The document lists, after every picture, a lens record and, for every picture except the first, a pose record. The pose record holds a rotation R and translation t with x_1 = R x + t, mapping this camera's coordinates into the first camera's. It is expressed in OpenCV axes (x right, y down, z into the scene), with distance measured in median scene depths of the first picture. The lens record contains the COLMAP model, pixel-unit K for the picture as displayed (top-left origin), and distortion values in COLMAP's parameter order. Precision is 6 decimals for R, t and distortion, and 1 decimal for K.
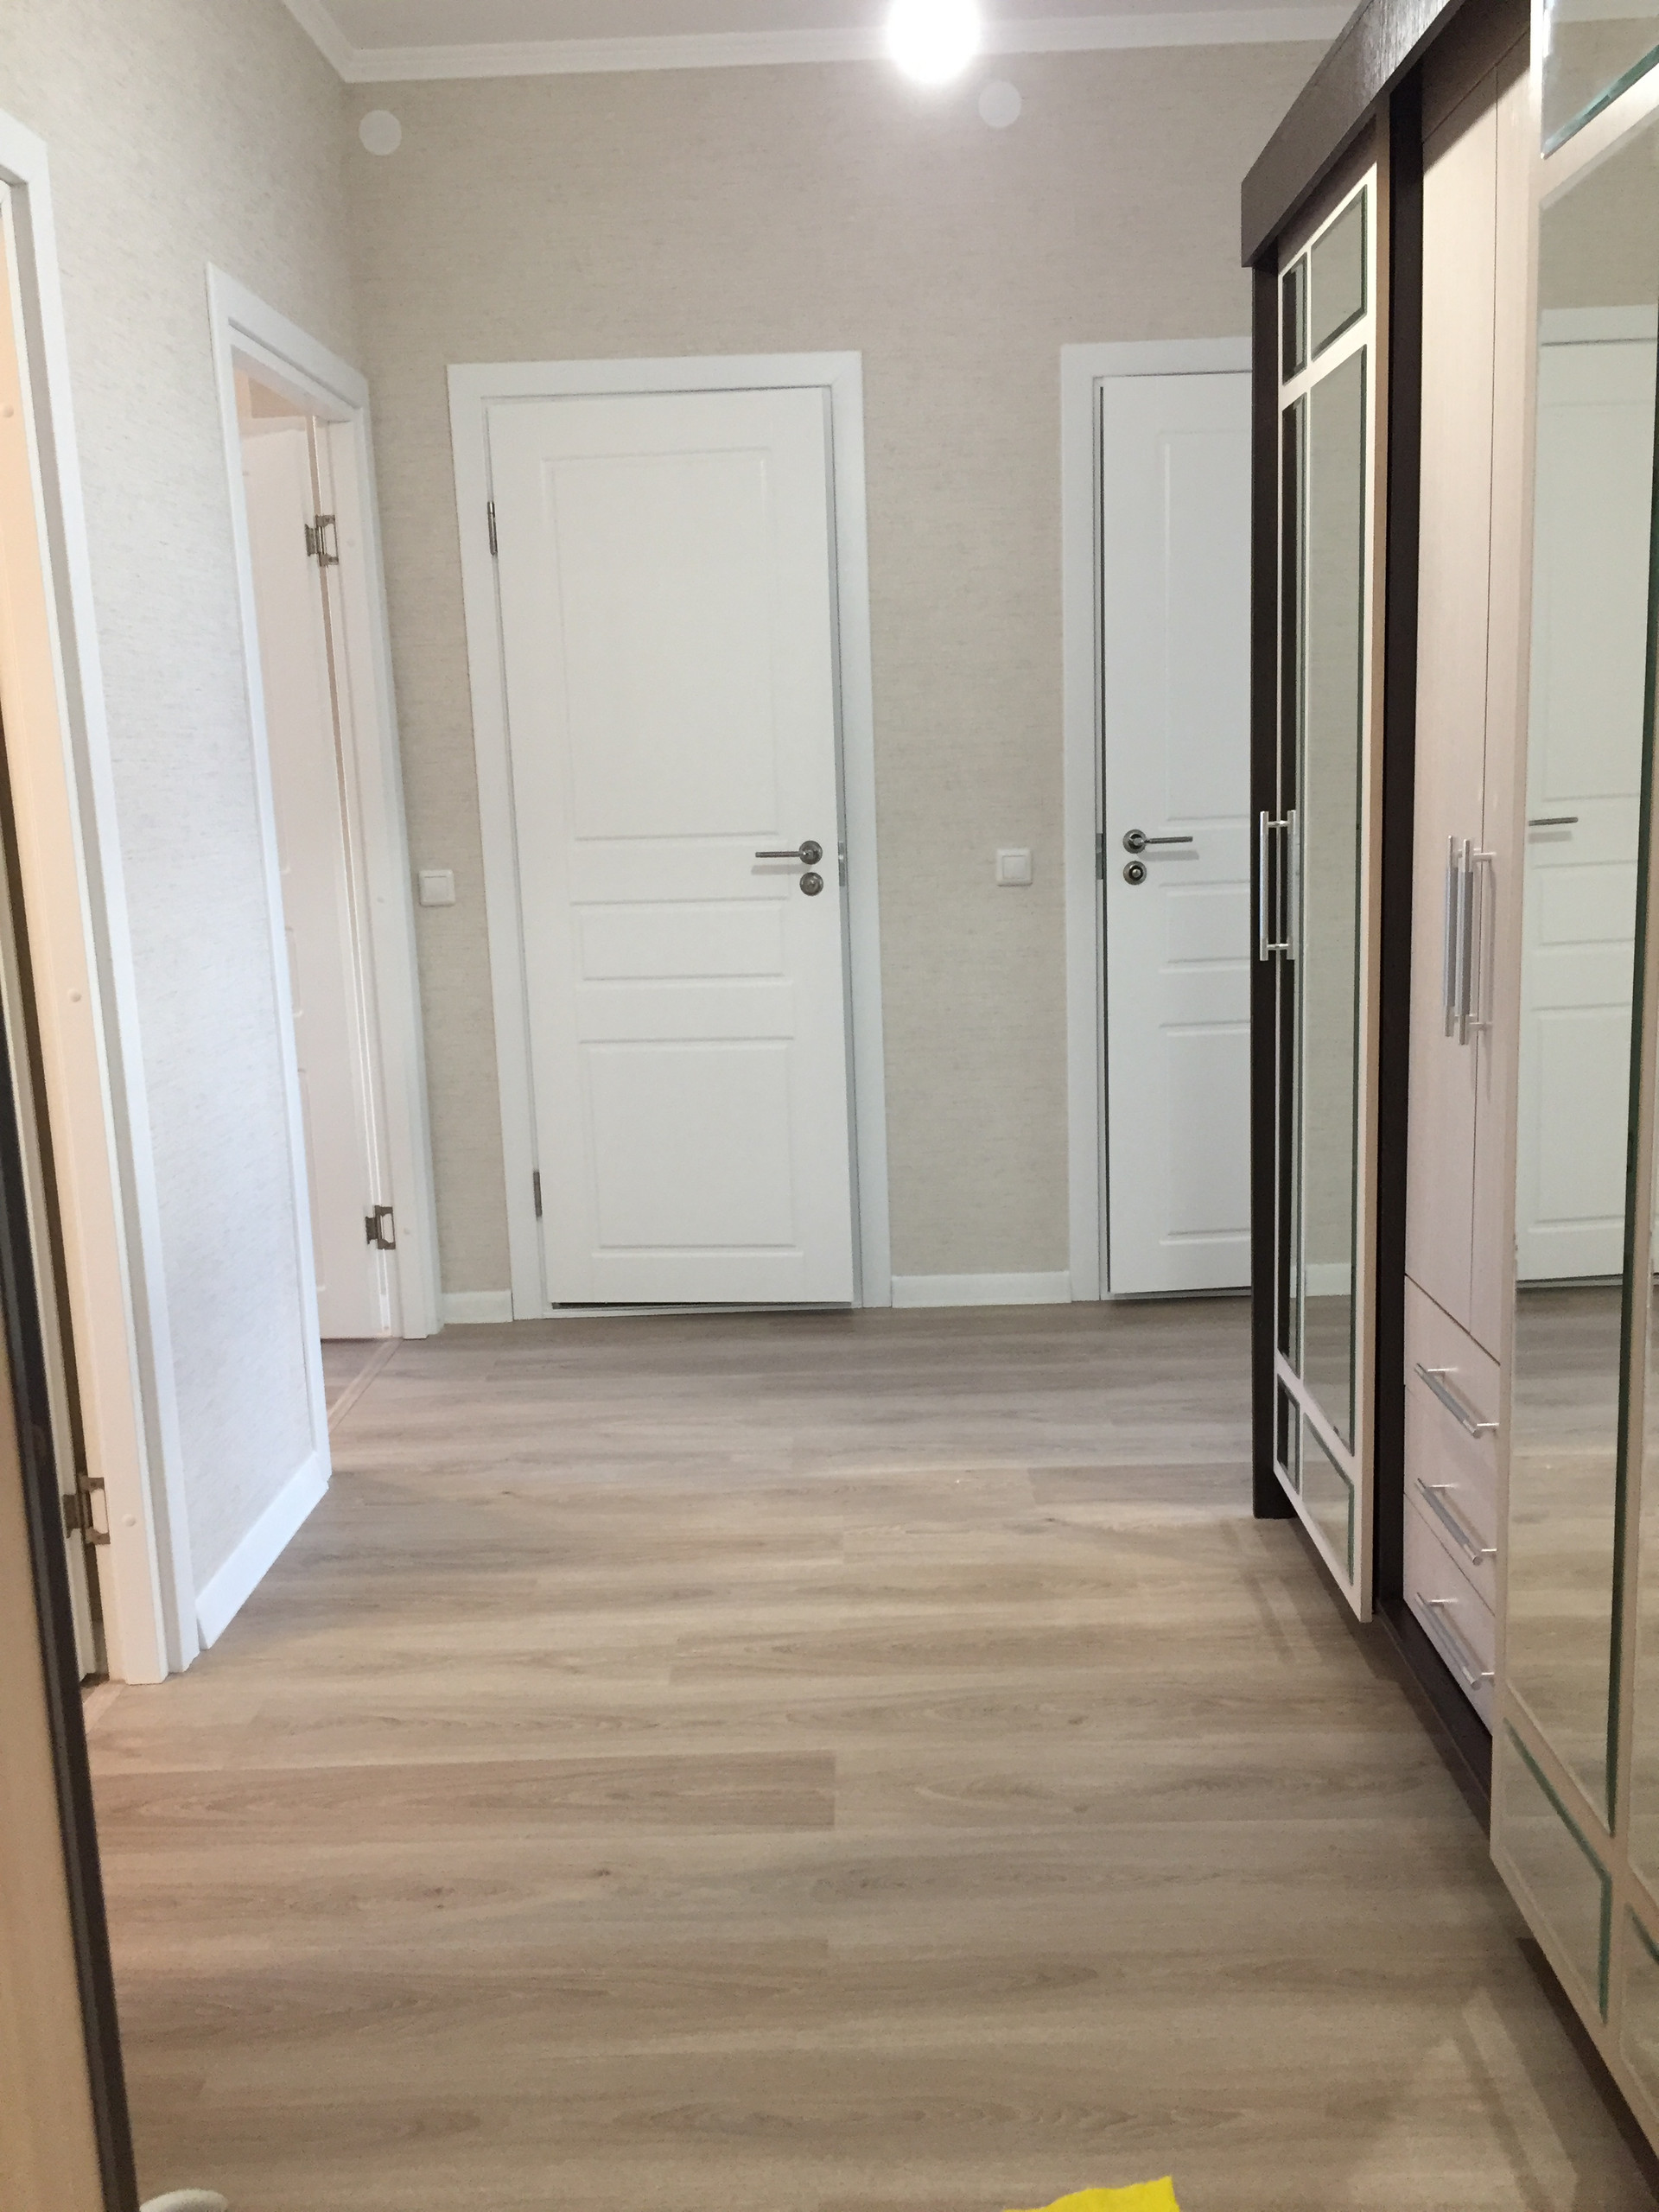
lens RADIAL K [[1899.5, 0, 831.6], [0, 1899.5, 1102.2], [0, 0, 1]] dist [0.004436, -0.010520]
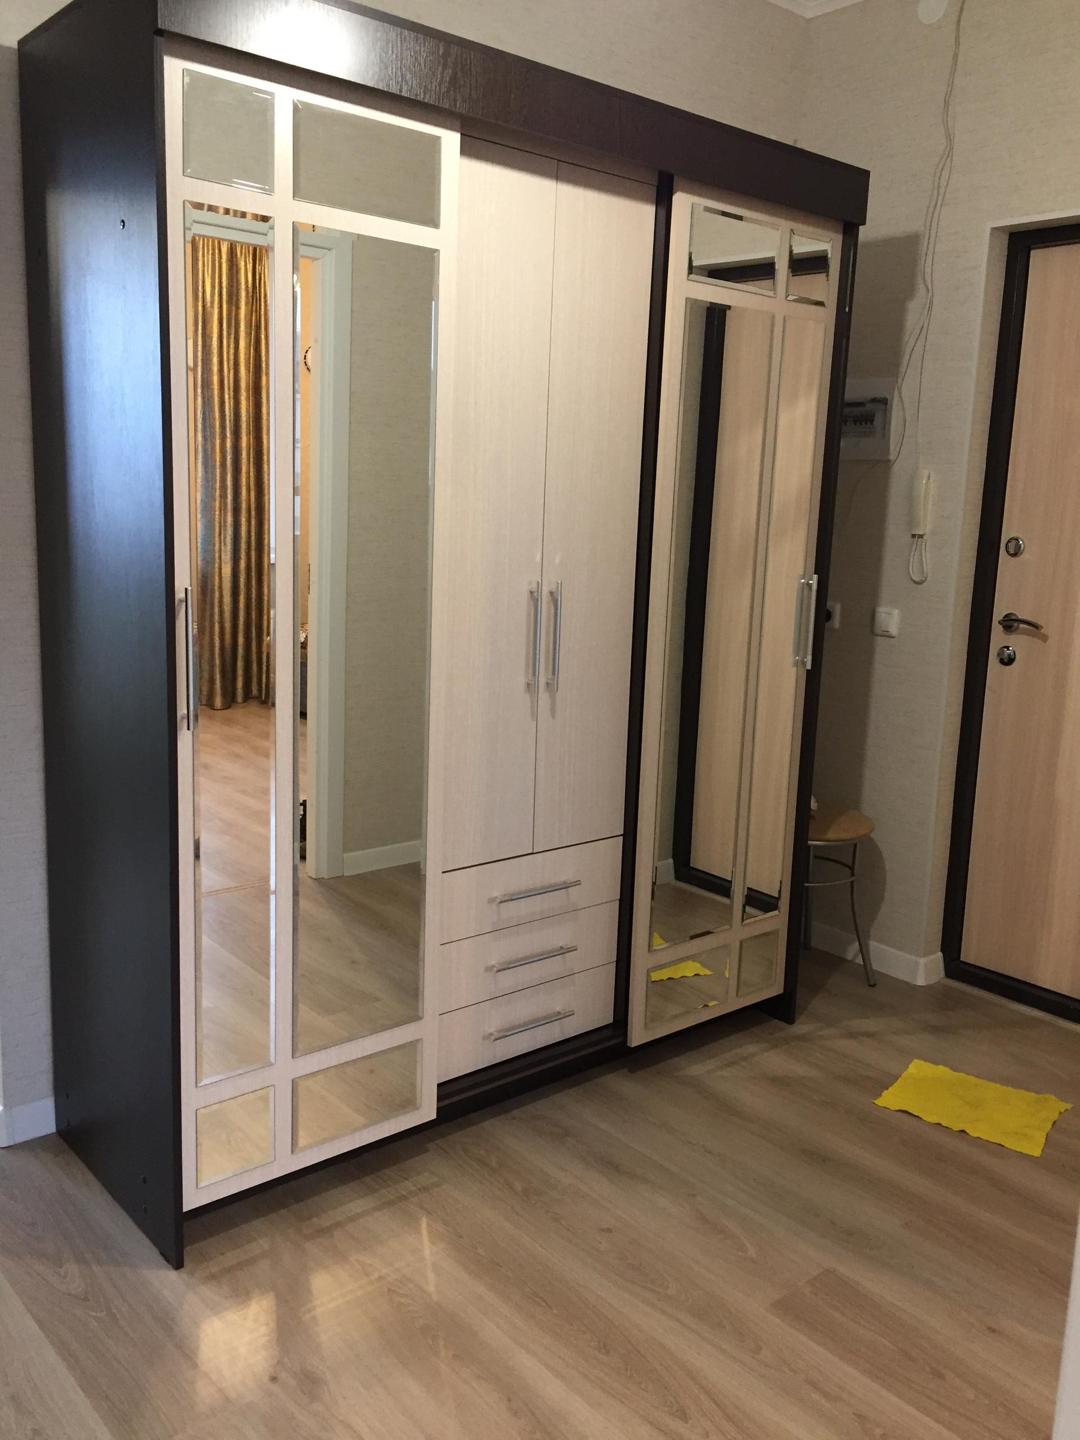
lens RADIAL K [[1236.5, 0, 539.9], [0, 1236.5, 718.8], [0, 0, 1]] dist [0.004436, -0.010520]
pose [[-0.663228, -0.124826, 0.737934, -0.470449], [0.125874, 0.953343, 0.274395, -0.291001], [-0.737756, 0.274873, -0.616572, 1.532472]]
